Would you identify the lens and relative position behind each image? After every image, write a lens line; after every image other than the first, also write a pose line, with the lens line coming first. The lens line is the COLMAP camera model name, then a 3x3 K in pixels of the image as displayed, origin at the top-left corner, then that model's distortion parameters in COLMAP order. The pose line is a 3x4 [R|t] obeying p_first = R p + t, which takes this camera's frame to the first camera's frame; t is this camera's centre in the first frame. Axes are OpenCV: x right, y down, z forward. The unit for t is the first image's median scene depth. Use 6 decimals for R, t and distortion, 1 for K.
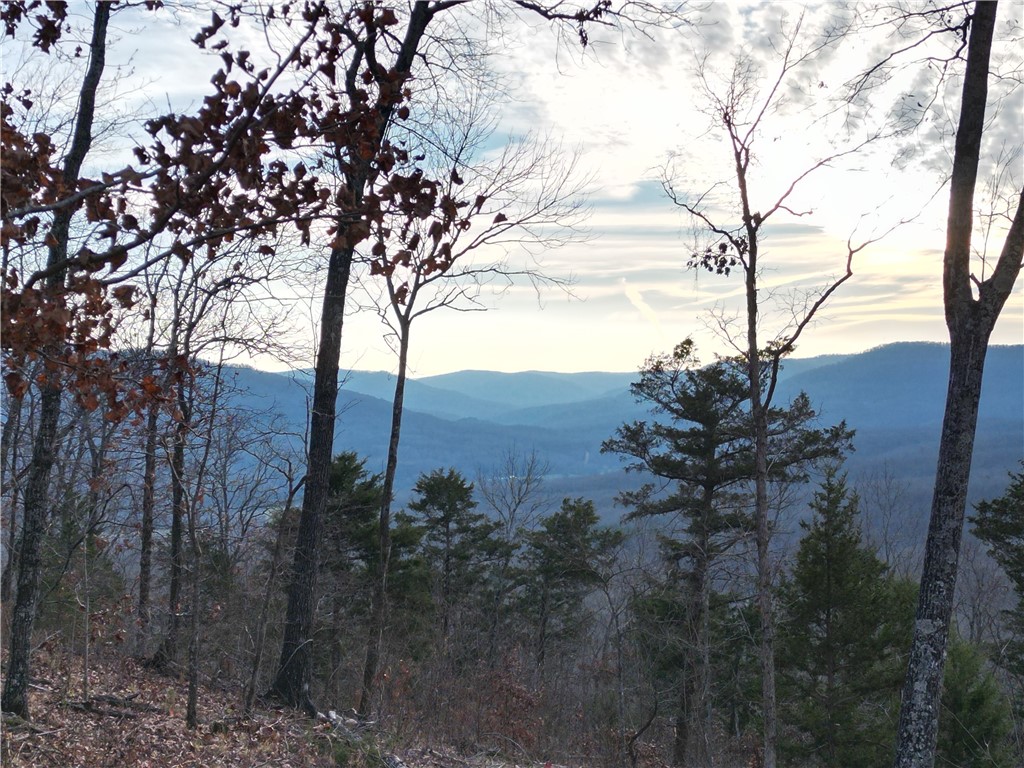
lens RADIAL K [[1412.8, 0, 513.4], [0, 1412.8, 376.7], [0, 0, 1]] dist [0.130838, 0.000000]
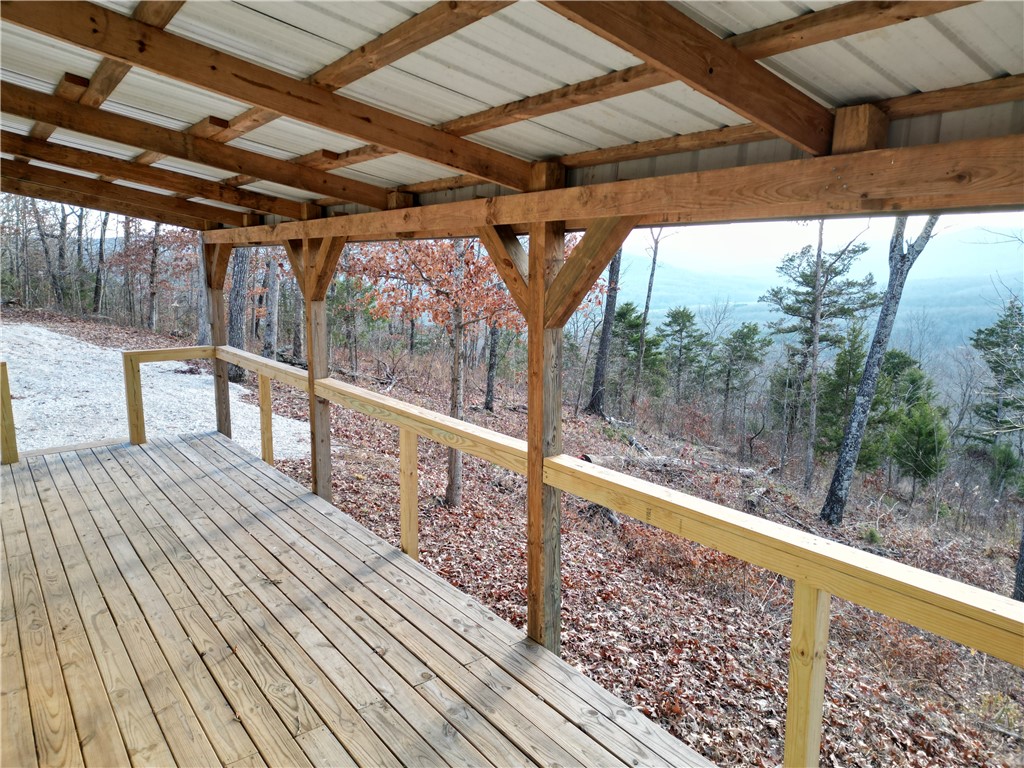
lens RADIAL K [[711.8, 0, 514.9], [0, 711.8, 381.4], [0, 0, 1]] dist [0.072076, -0.060937]
pose [[0.957391, 0.051486, -0.284167, 0.028828], [0.001173, 0.983278, 0.182105, -0.023164], [0.288791, -0.174679, 0.941322, -0.086130]]
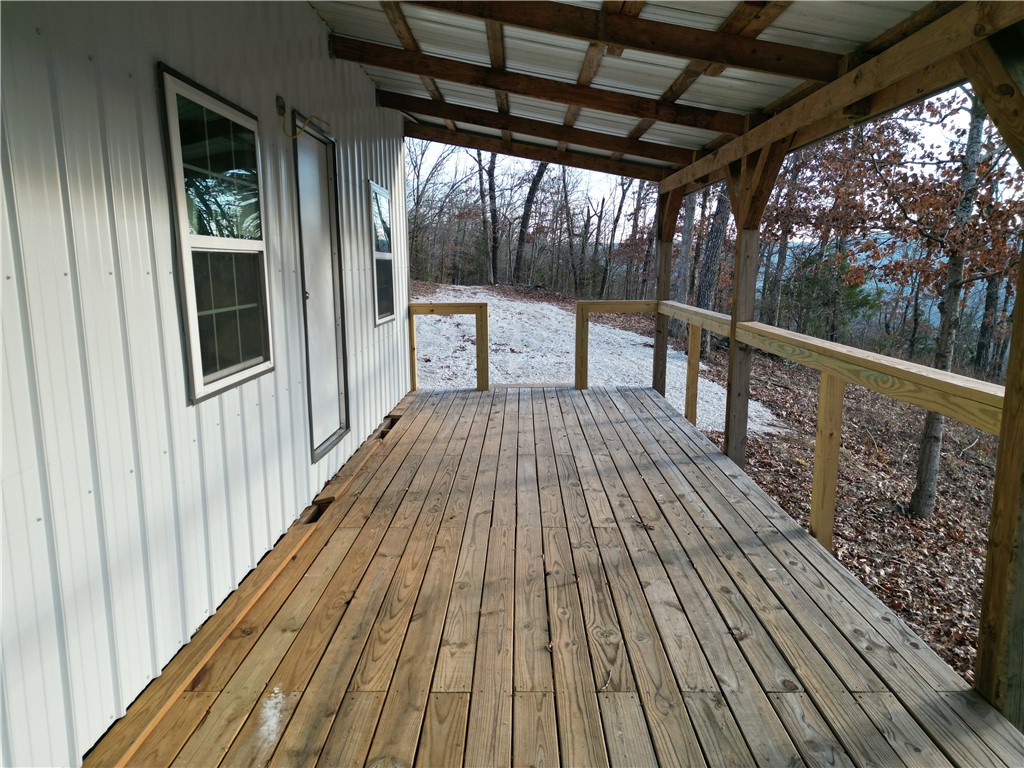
lens RADIAL K [[711.8, 0, 516.6], [0, 711.8, 380.1], [0, 0, 1]] dist [0.072076, -0.060937]
pose [[0.584359, 0.136115, -0.799998, 0.028134], [0.011613, 0.984329, 0.175961, -0.010069], [0.811412, -0.112115, 0.573620, -0.066413]]
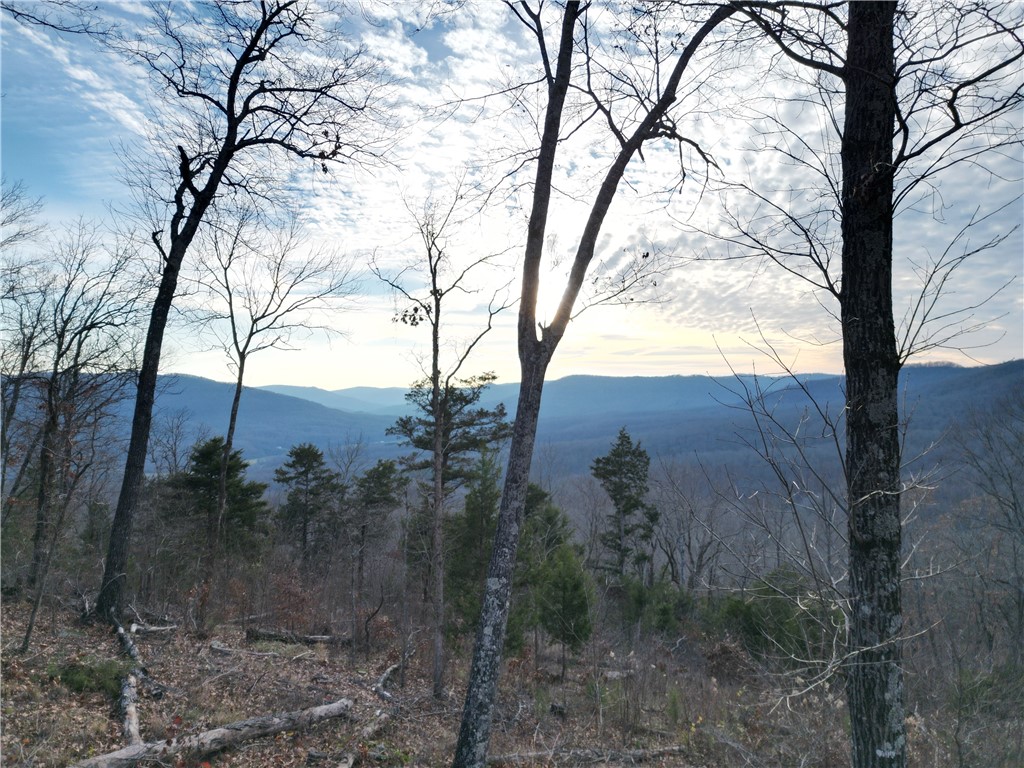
lens RADIAL K [[711.8, 0, 517.4], [0, 711.8, 370.4], [0, 0, 1]] dist [0.072076, -0.060937]
pose [[0.983153, 0.012684, 0.182344, 0.064099], [-0.007562, 0.999558, -0.028753, -0.001430], [-0.182628, 0.026890, 0.982814, 0.117370]]
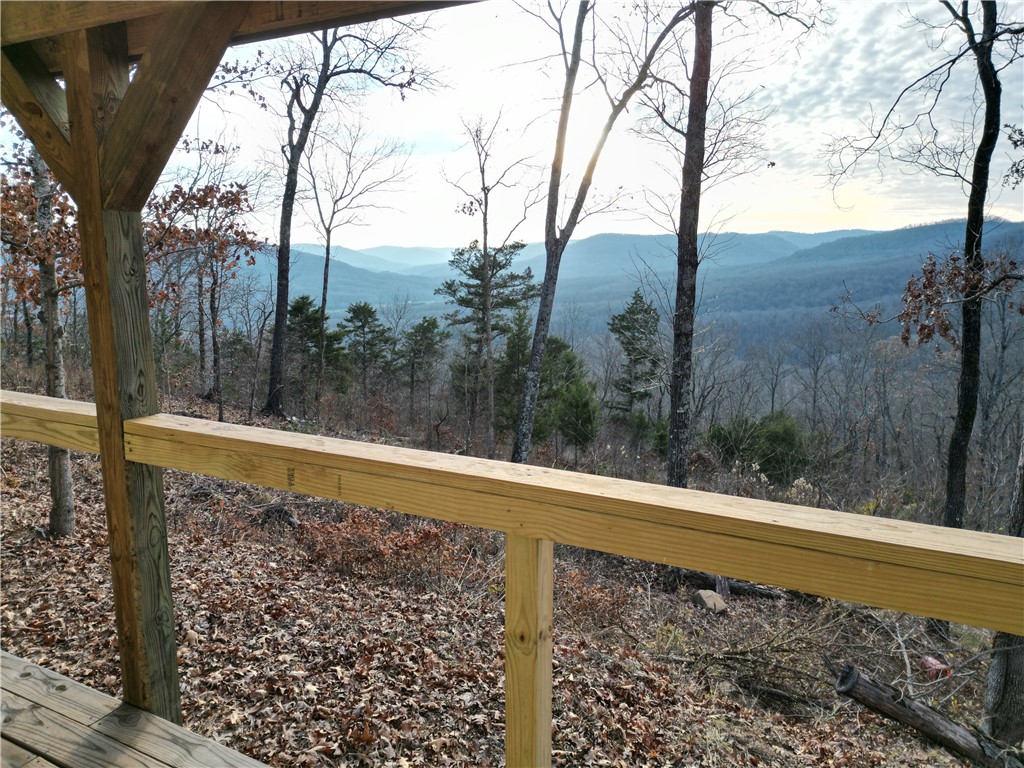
lens RADIAL K [[711.8, 0, 517.1], [0, 711.8, 381.0], [0, 0, 1]] dist [0.072076, -0.060937]
pose [[0.989215, -0.019293, 0.145193, 0.029884], [-0.007199, 0.983685, 0.179756, -0.011659], [-0.146292, -0.178863, 0.972937, -0.063599]]
